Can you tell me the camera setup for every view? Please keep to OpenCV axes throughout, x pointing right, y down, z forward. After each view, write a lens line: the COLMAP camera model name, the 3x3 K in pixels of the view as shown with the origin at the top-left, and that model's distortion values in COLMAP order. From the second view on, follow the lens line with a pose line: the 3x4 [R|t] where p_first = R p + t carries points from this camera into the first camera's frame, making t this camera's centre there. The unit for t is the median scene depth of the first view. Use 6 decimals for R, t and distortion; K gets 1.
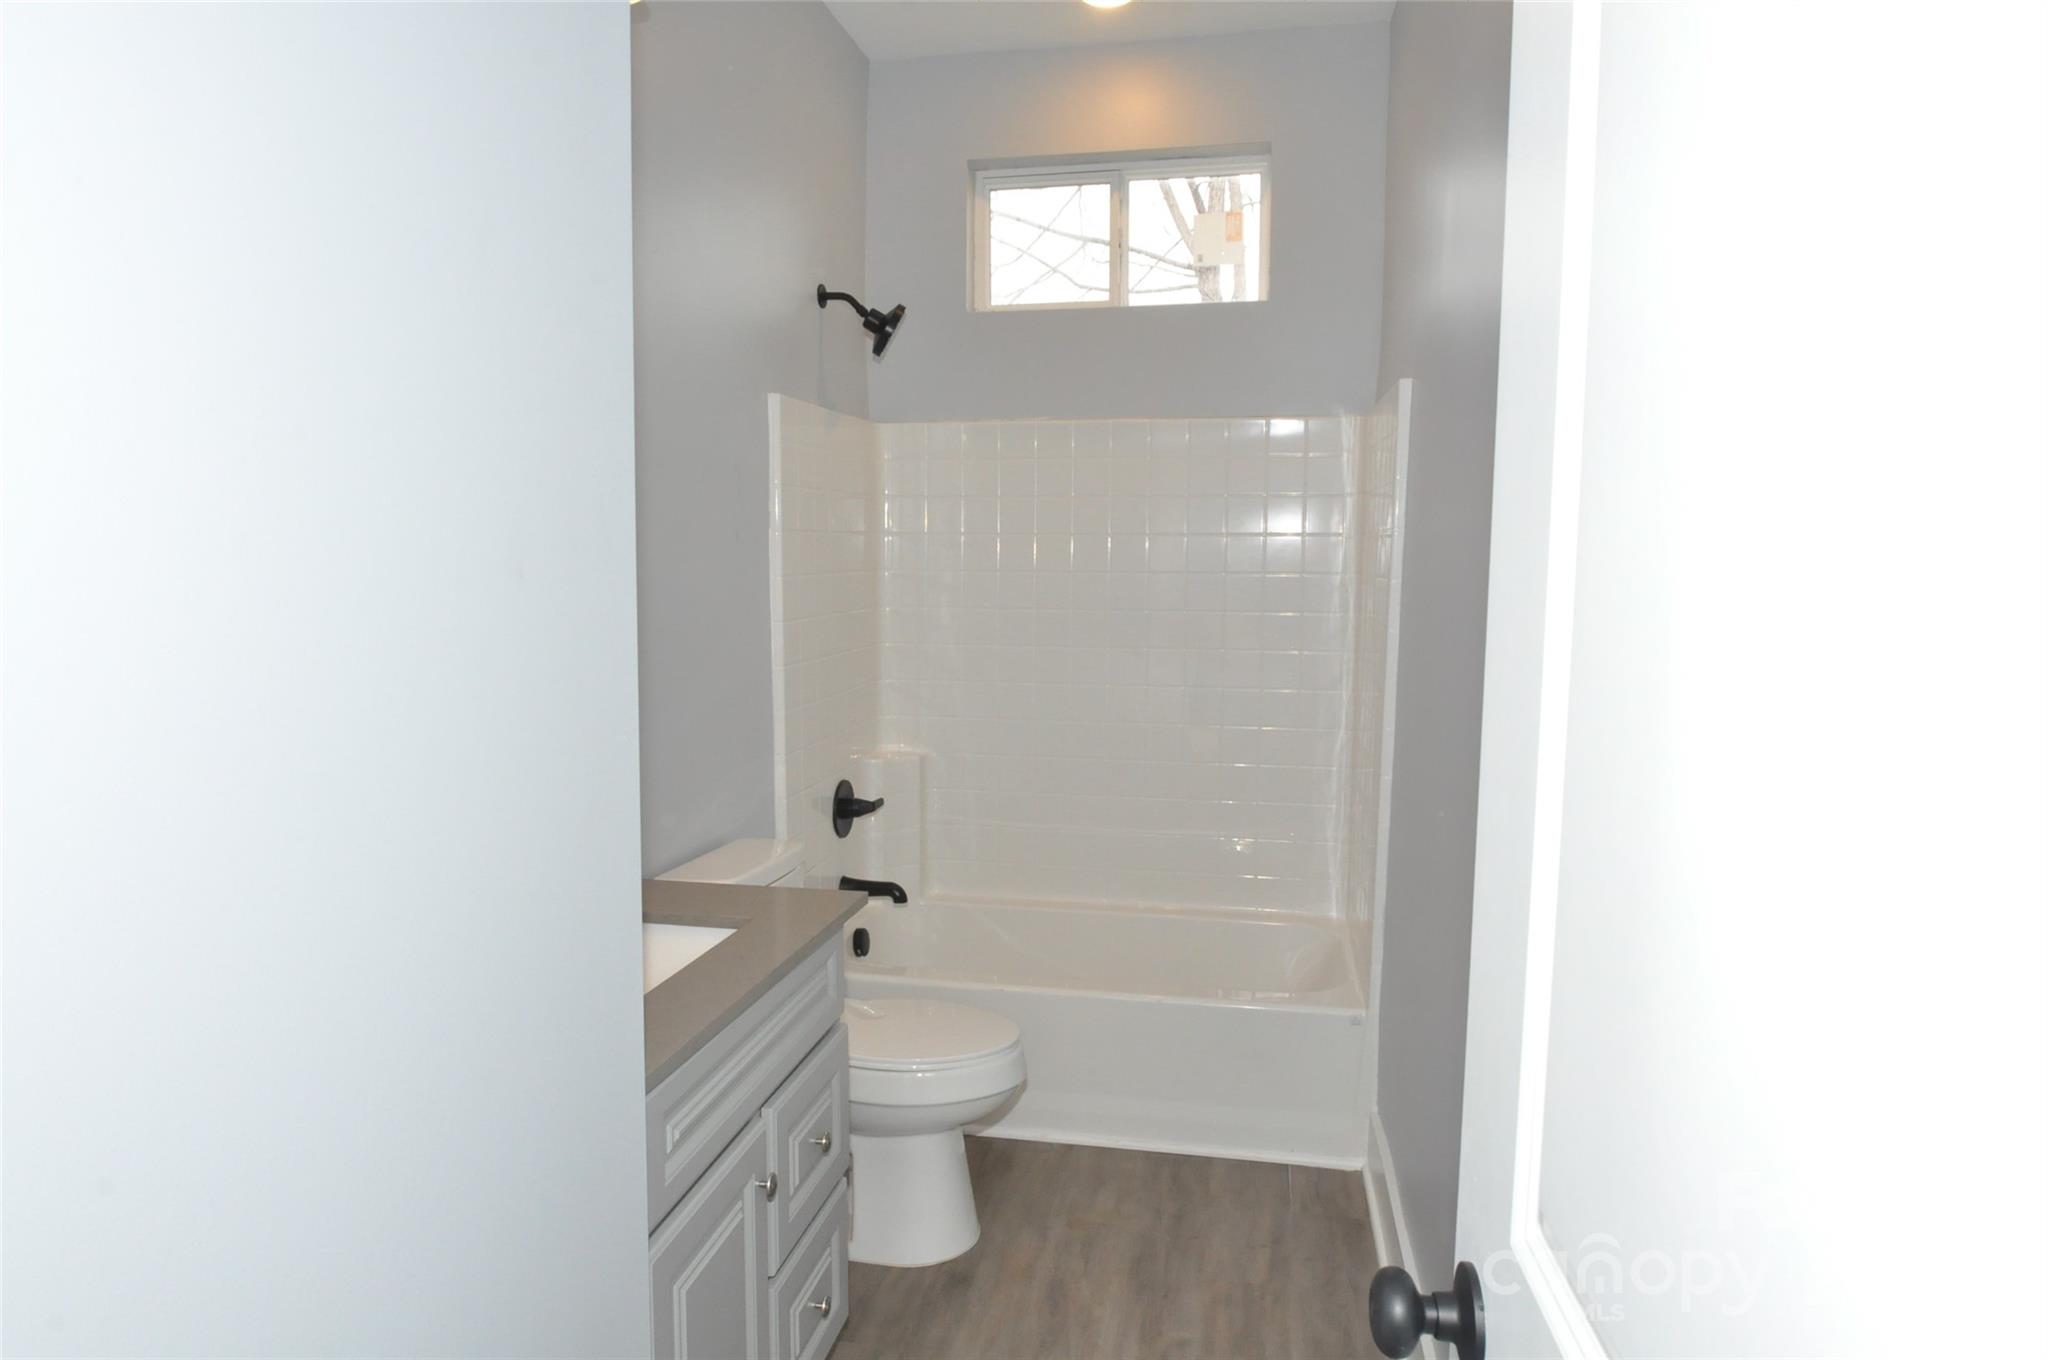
lens RADIAL K [[1255.4, 0, 1025.9], [0, 1255.4, 683.8], [0, 0, 1]] dist [-0.003512, -0.007974]
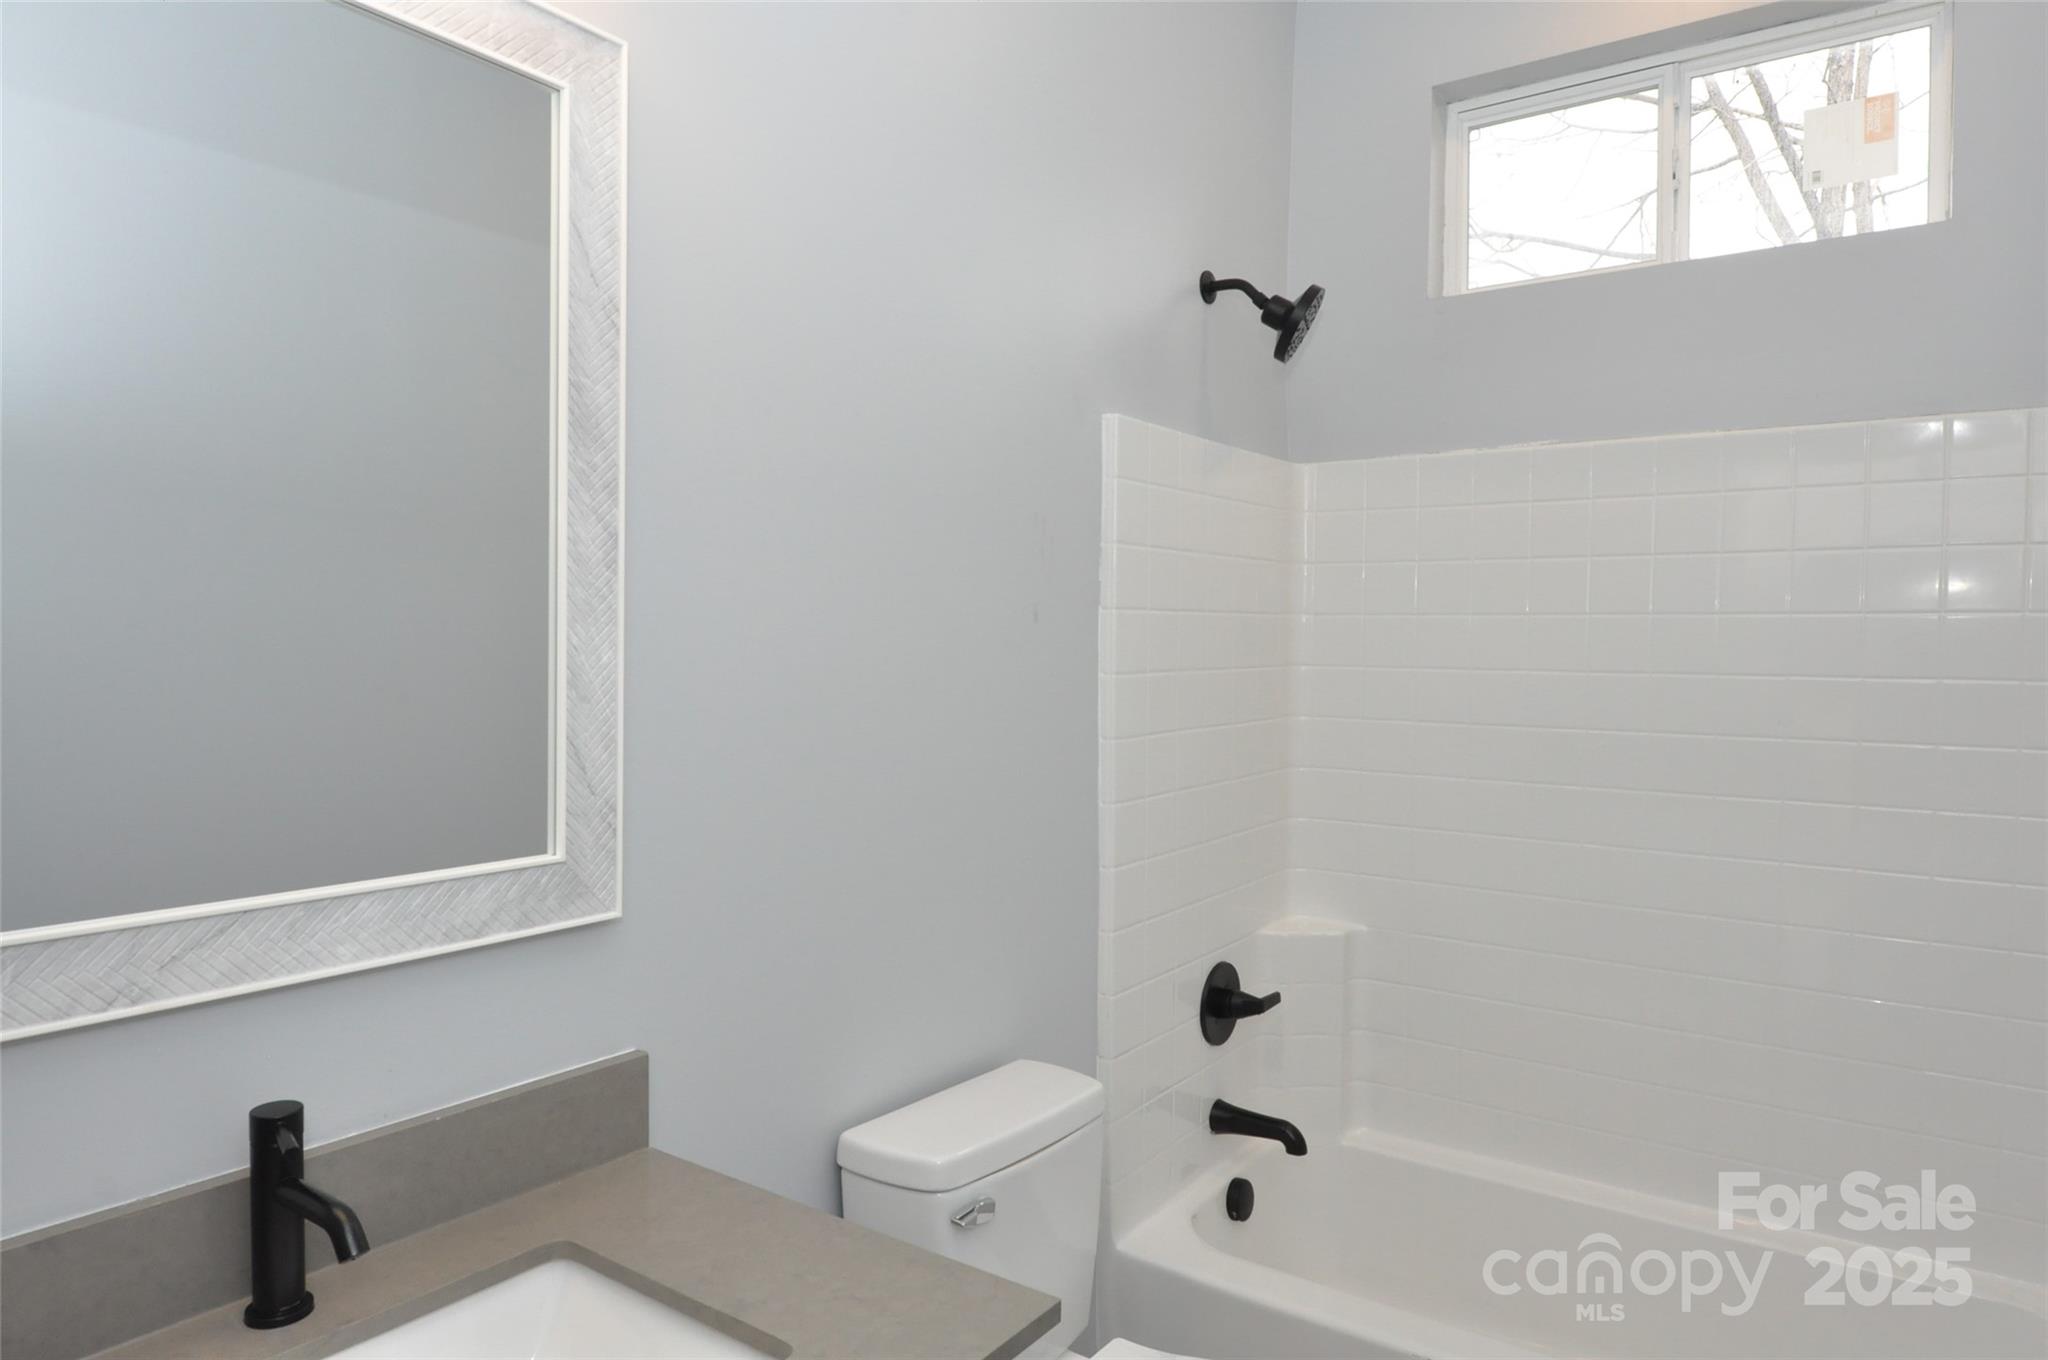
lens RADIAL K [[1255.4, 0, 1025.9], [0, 1255.4, 683.8], [0, 0, 1]] dist [-0.003512, -0.007974]
pose [[0.912875, 0.016808, -0.407892, 0.038473], [-0.046894, 0.996856, -0.063872, -0.028420], [0.405536, 0.077435, 0.910793, 0.300879]]
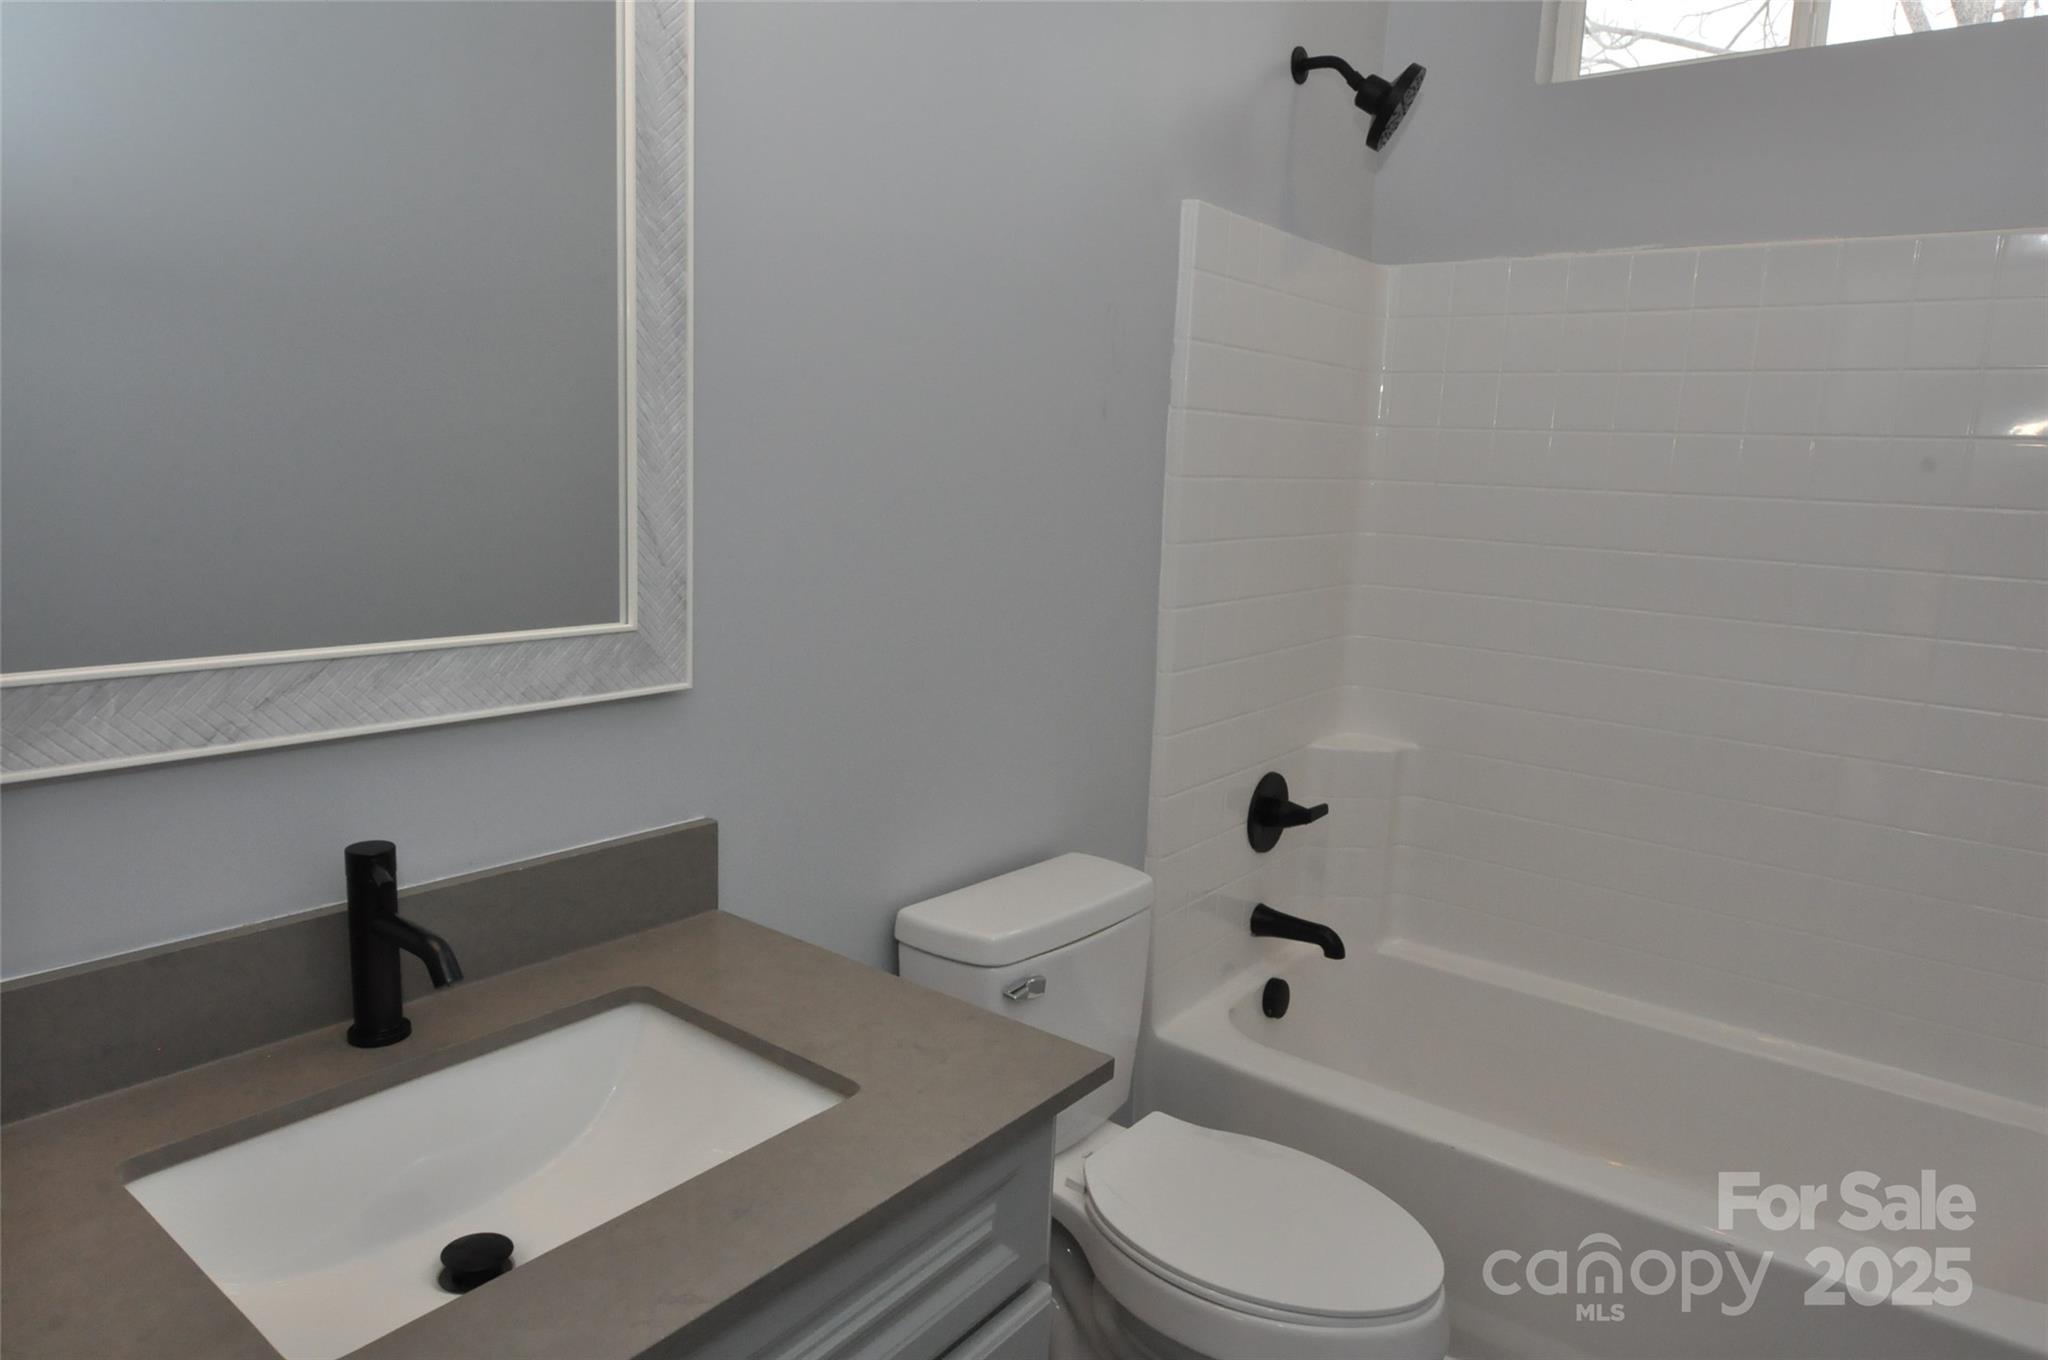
lens RADIAL K [[1255.4, 0, 1025.9], [0, 1255.4, 683.8], [0, 0, 1]] dist [-0.003512, -0.007974]
pose [[0.894939, 0.106721, -0.433237, 0.032244], [-0.081226, 0.993717, 0.076997, -0.016367], [0.438732, -0.033718, 0.897985, 0.301013]]
